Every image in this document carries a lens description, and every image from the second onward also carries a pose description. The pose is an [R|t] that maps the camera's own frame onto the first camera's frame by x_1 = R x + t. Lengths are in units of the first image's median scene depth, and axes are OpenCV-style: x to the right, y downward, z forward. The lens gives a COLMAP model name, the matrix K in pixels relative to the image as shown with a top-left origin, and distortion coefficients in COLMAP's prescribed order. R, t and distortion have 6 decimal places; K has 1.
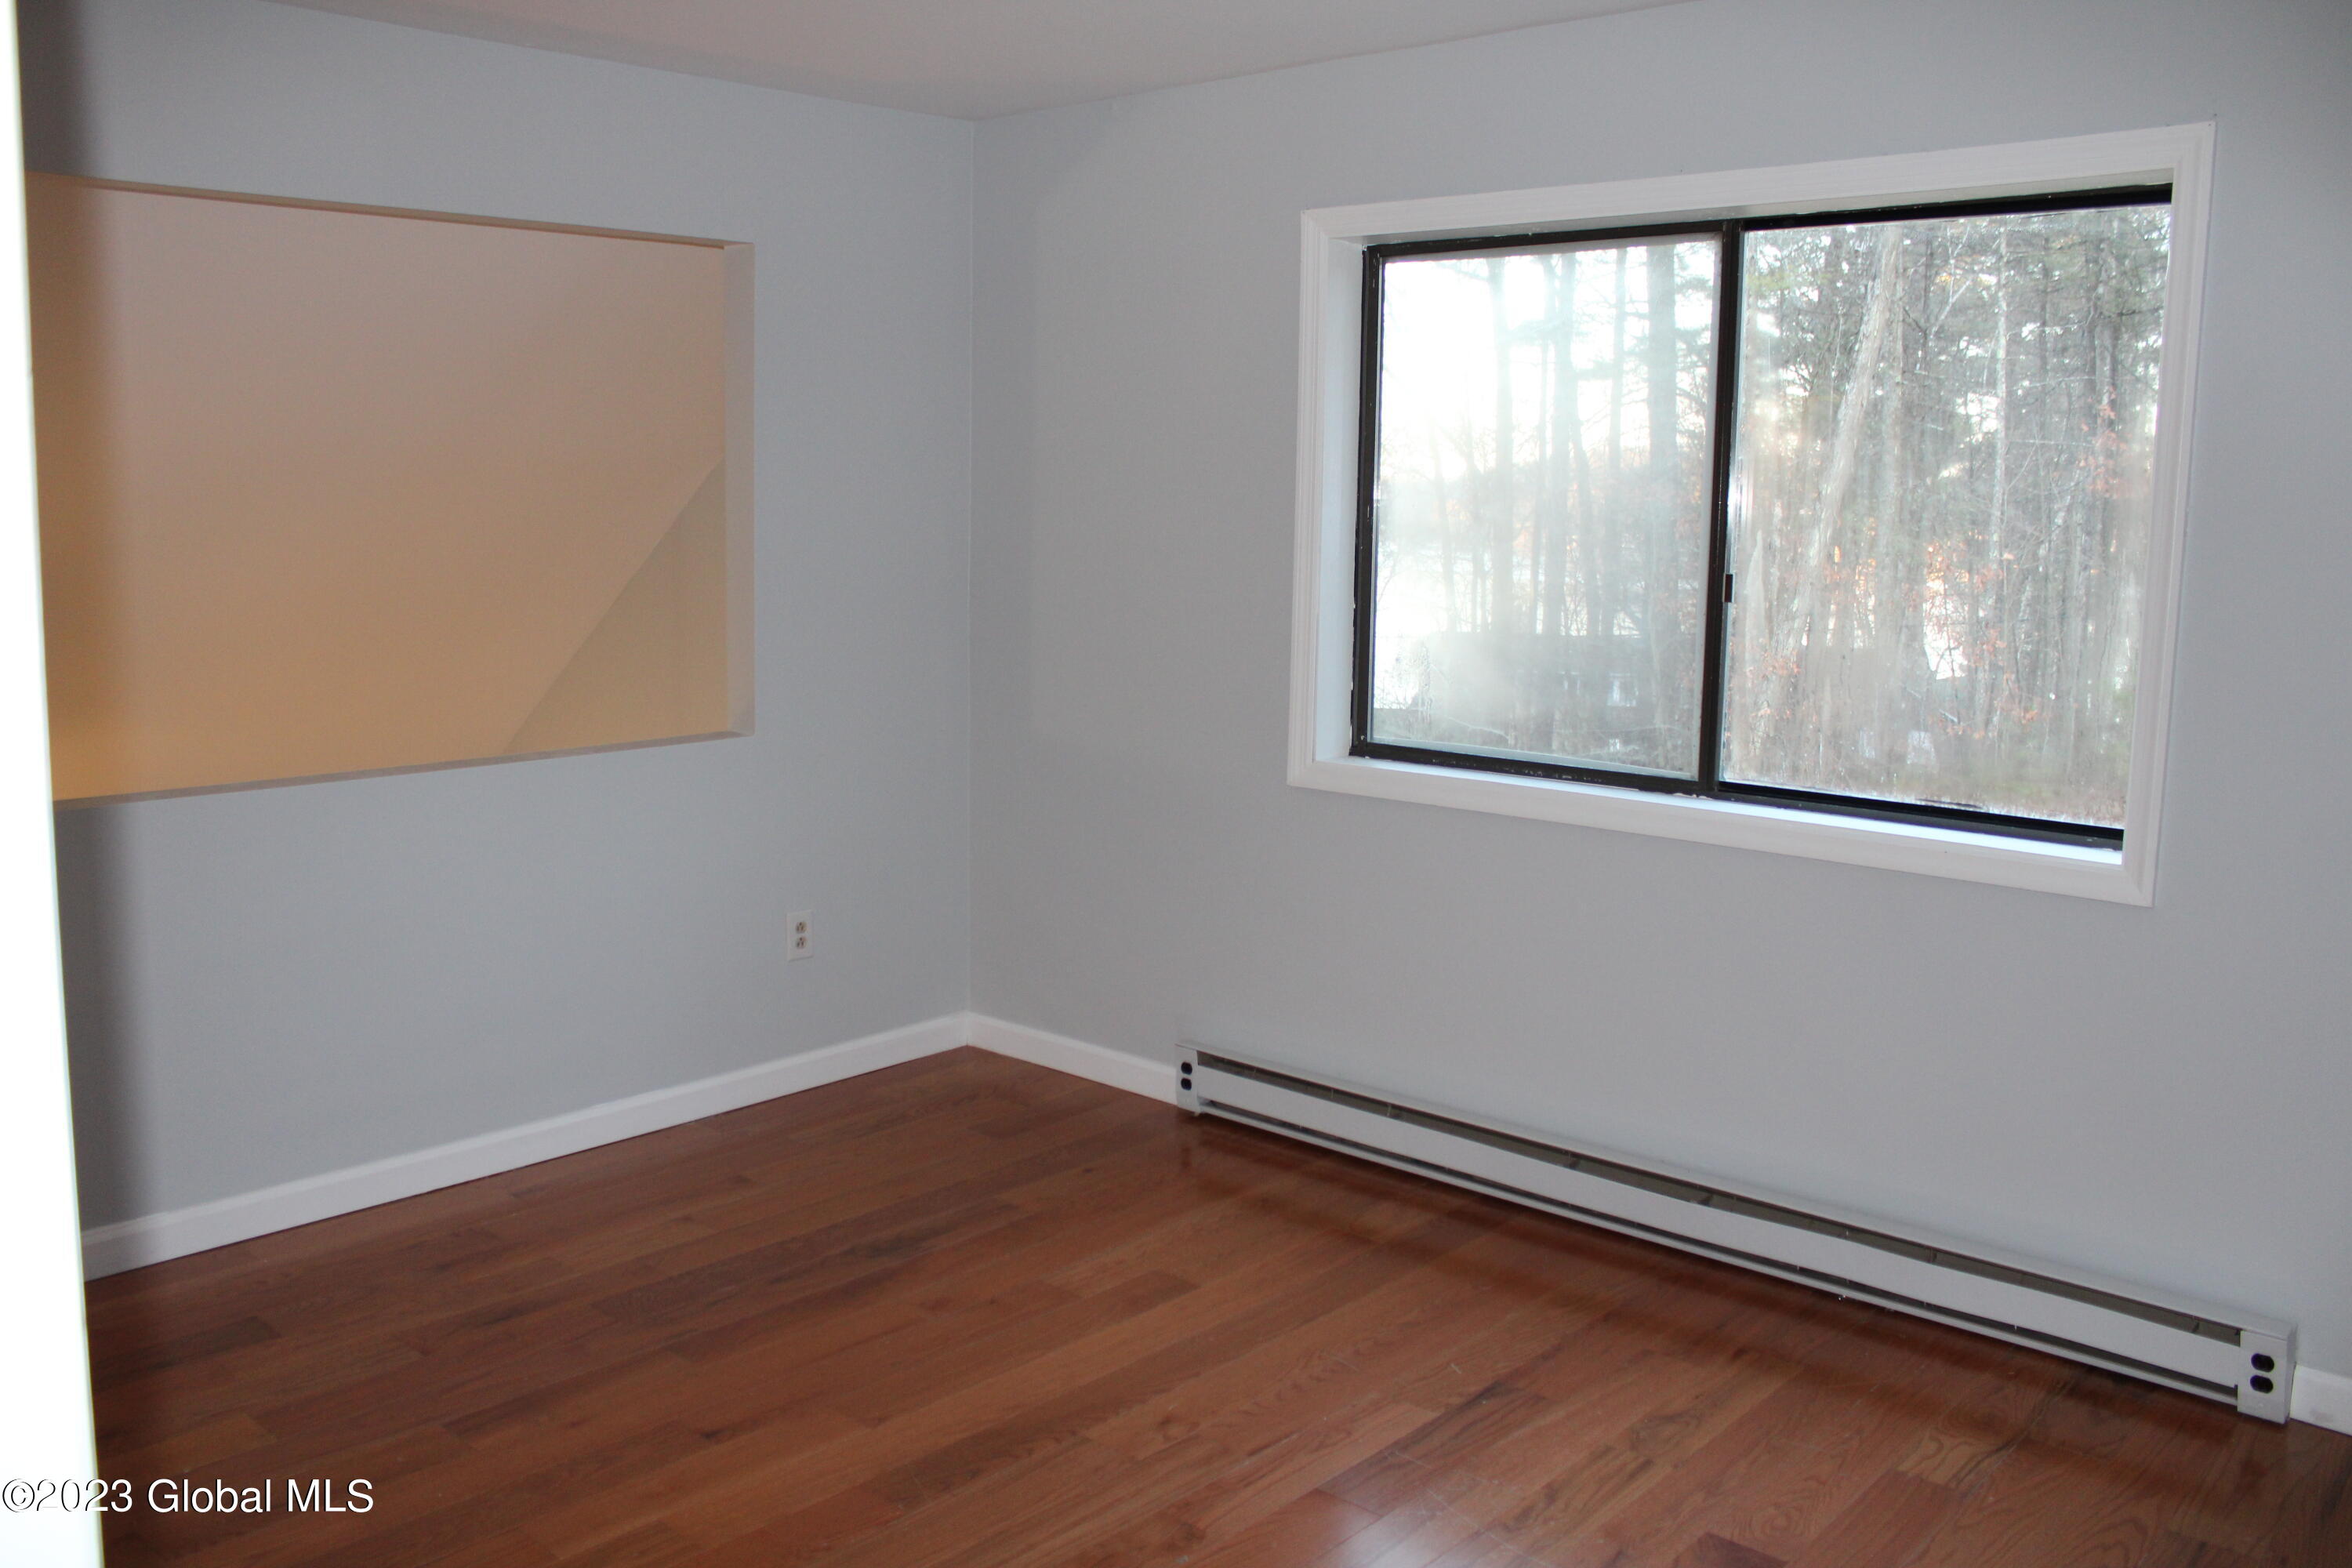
lens RADIAL K [[1953.2, 0, 1176.0], [0, 1953.2, 784.0], [0, 0, 1]] dist [-0.158946, 0.145003]
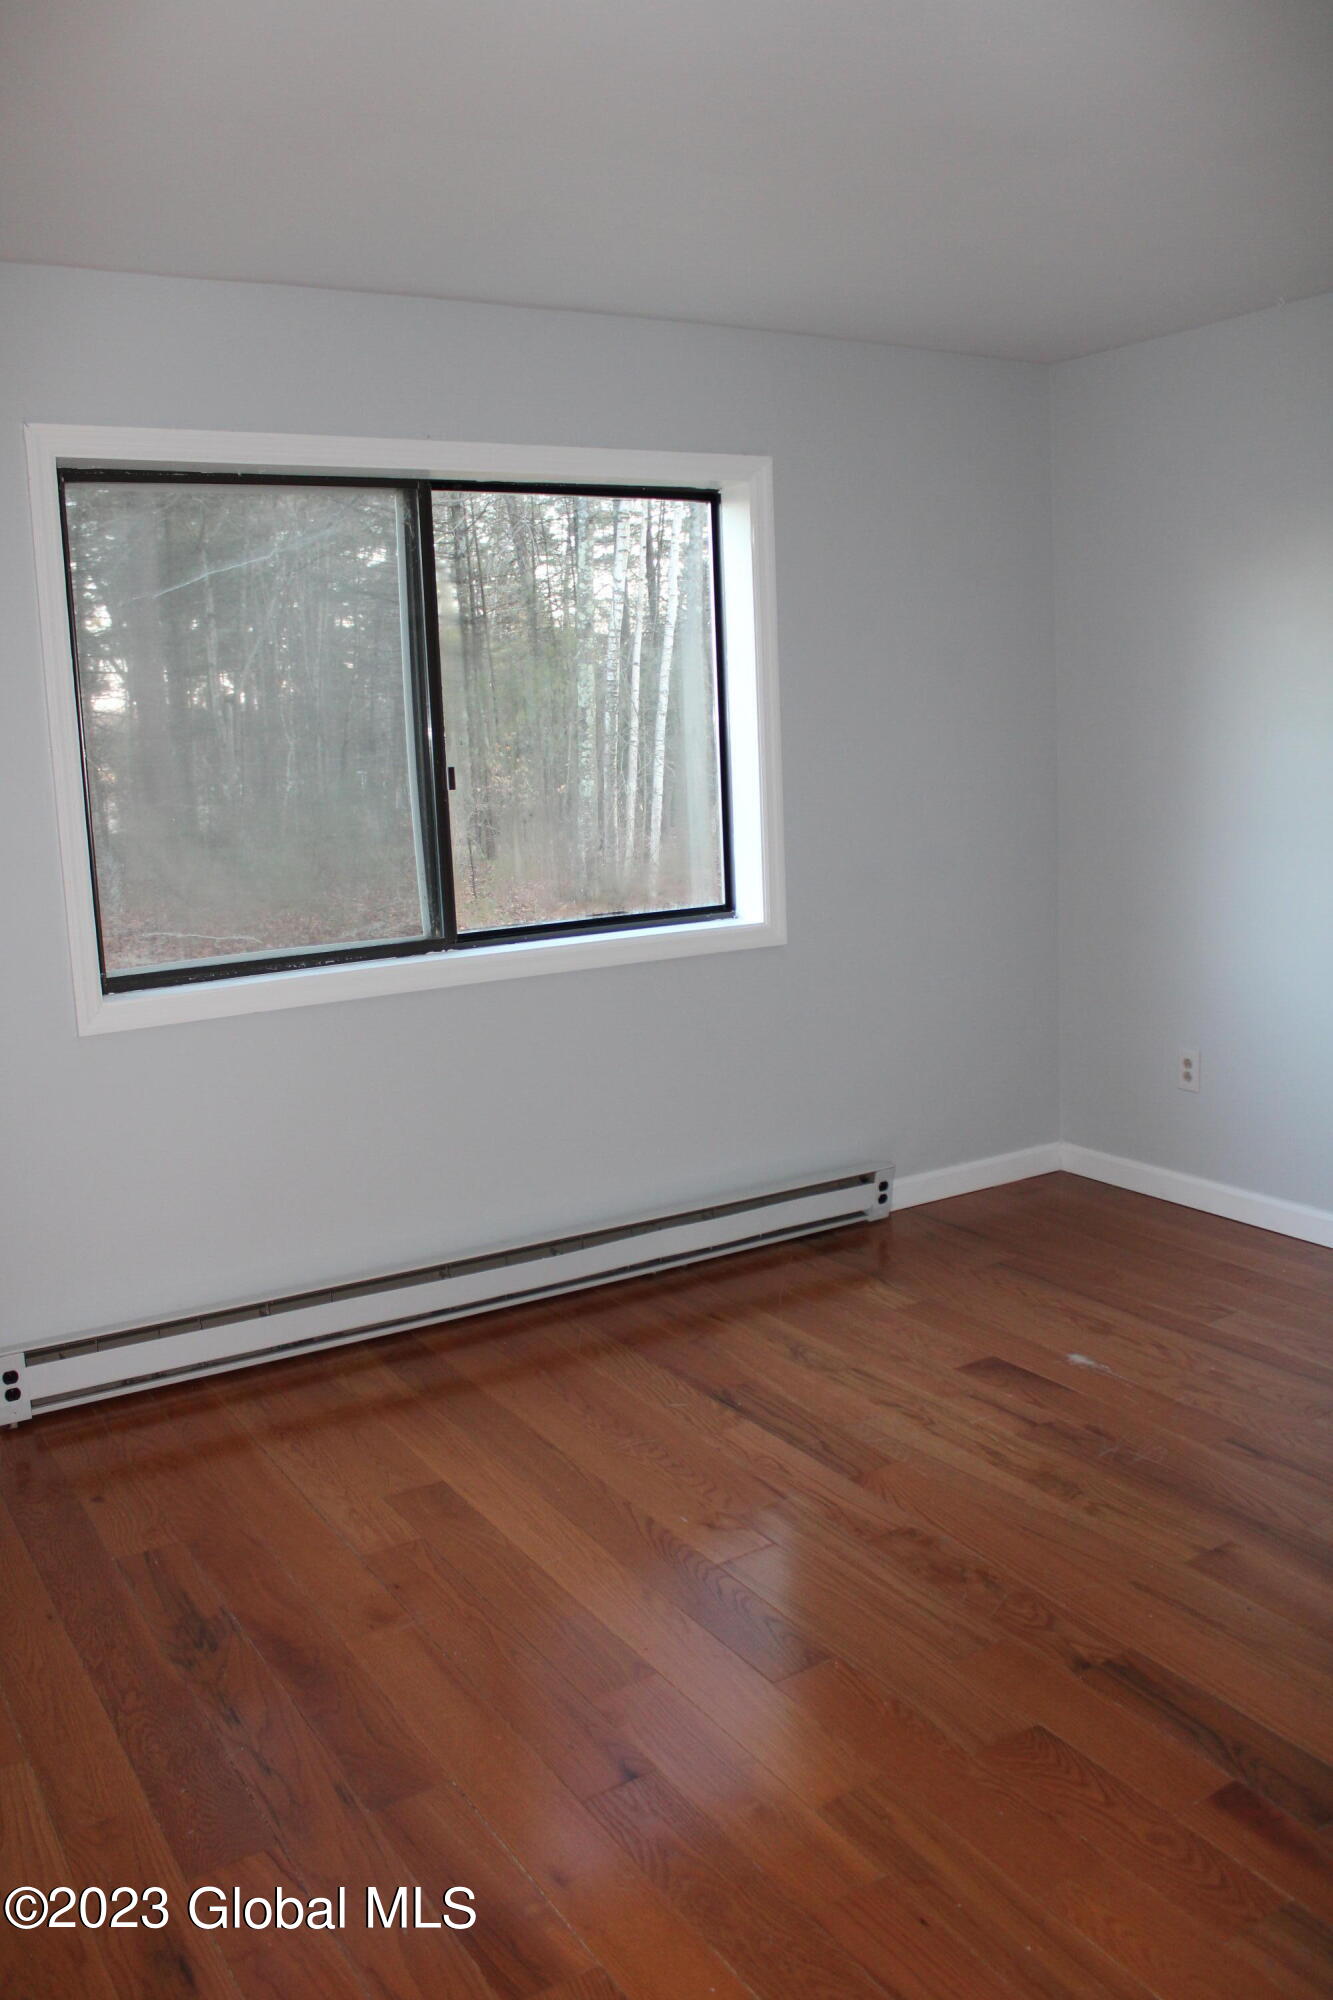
lens RADIAL K [[1660.9, 0, 633.7], [0, 1660.9, 993.4], [0, 0, 1]] dist [-0.158946, 0.145003]
pose [[0.283615, -0.183310, 0.941254, -0.745204], [0.186450, 0.973368, 0.133384, -0.091763], [-0.940638, 0.137667, 0.310240, 0.610725]]
